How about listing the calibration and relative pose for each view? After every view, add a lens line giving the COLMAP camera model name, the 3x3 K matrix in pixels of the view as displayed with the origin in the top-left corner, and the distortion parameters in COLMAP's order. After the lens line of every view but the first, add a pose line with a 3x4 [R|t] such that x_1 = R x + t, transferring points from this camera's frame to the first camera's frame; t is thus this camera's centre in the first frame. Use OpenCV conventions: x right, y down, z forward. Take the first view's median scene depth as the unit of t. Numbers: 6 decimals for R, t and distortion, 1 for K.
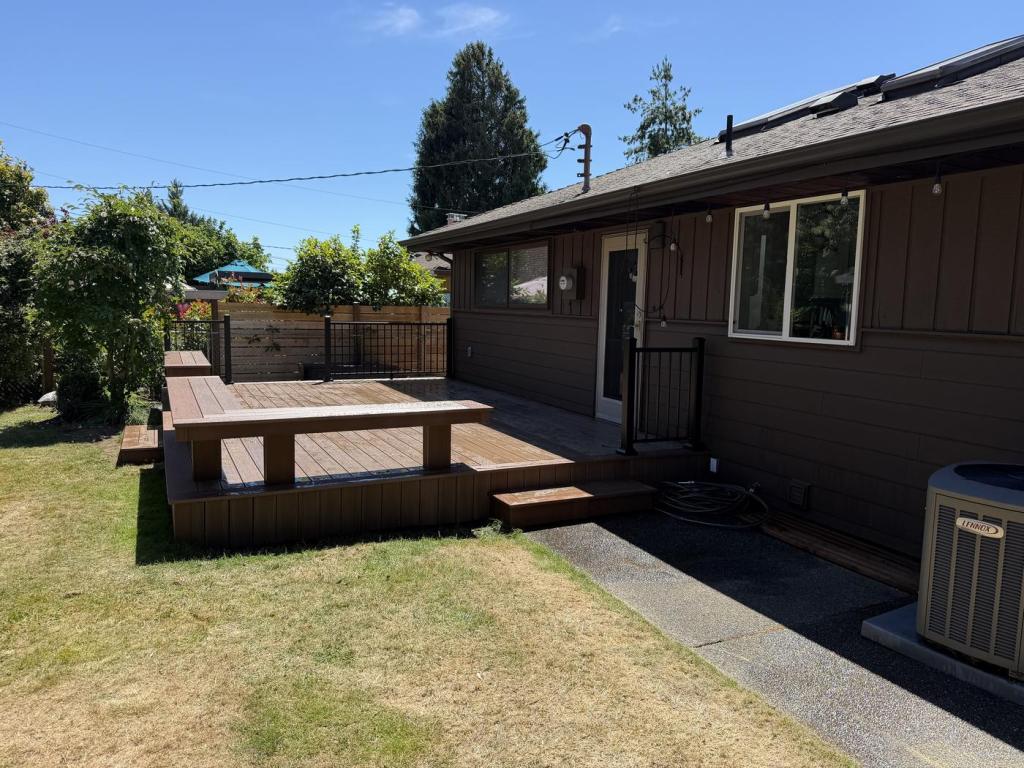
lens RADIAL K [[704.5, 0, 512.0], [0, 704.5, 384.0], [0, 0, 1]] dist [0.108314, -0.169043]
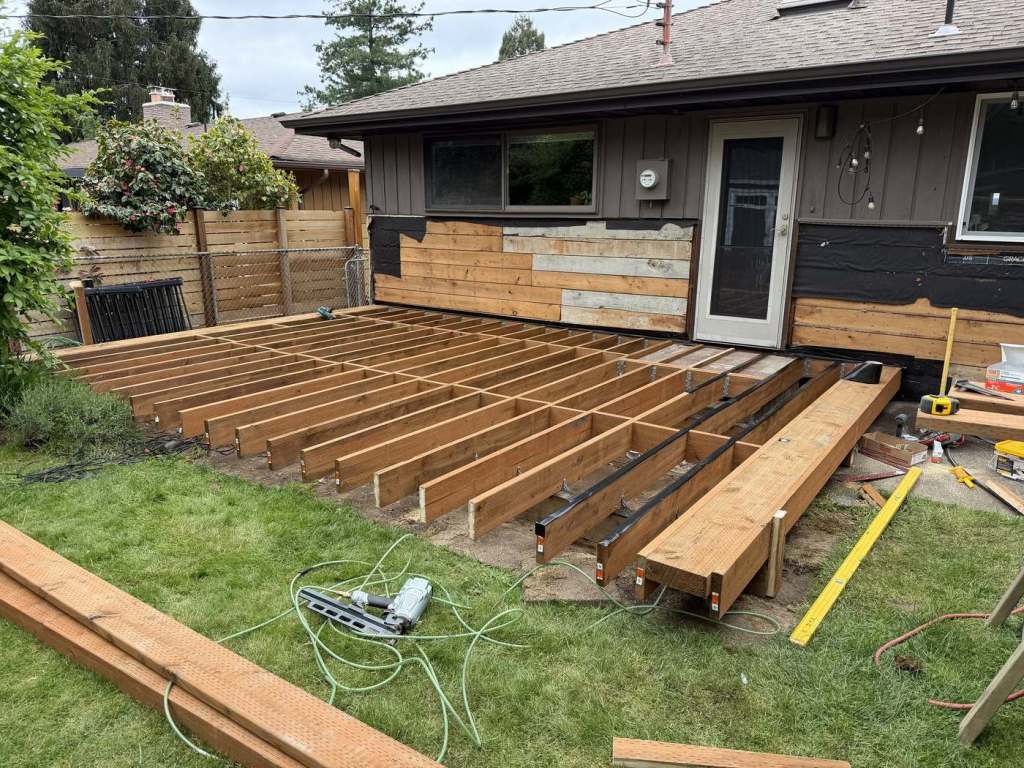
lens RADIAL K [[727.4, 0, 512.0], [0, 727.4, 384.0], [0, 0, 1]] dist [0.058067, -0.082637]
pose [[0.888359, -0.125489, 0.441669, -0.457039], [0.066253, 0.986894, 0.147141, -0.042810], [-0.454345, -0.101452, 0.885030, 0.291284]]
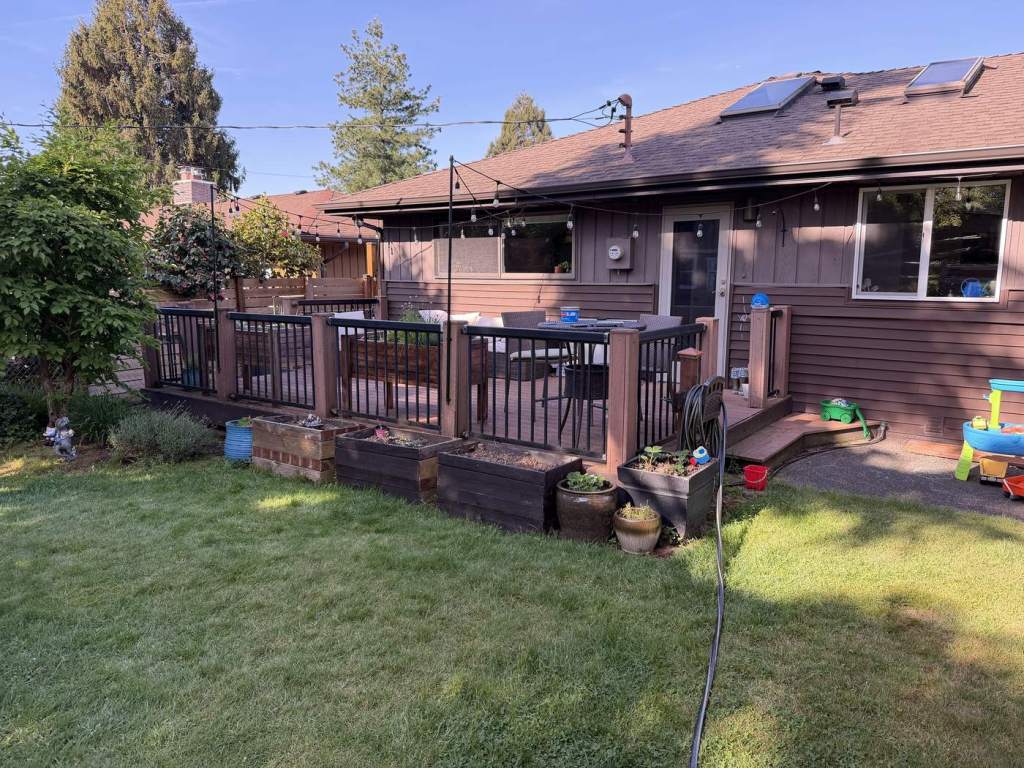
lens RADIAL K [[727.4, 0, 512.0], [0, 727.4, 384.0], [0, 0, 1]] dist [0.058067, -0.082637]
pose [[0.890140, -0.093065, 0.446082, -0.528305], [0.072168, 0.995359, 0.063652, -0.031338], [-0.449936, -0.024466, 0.892726, 0.125547]]
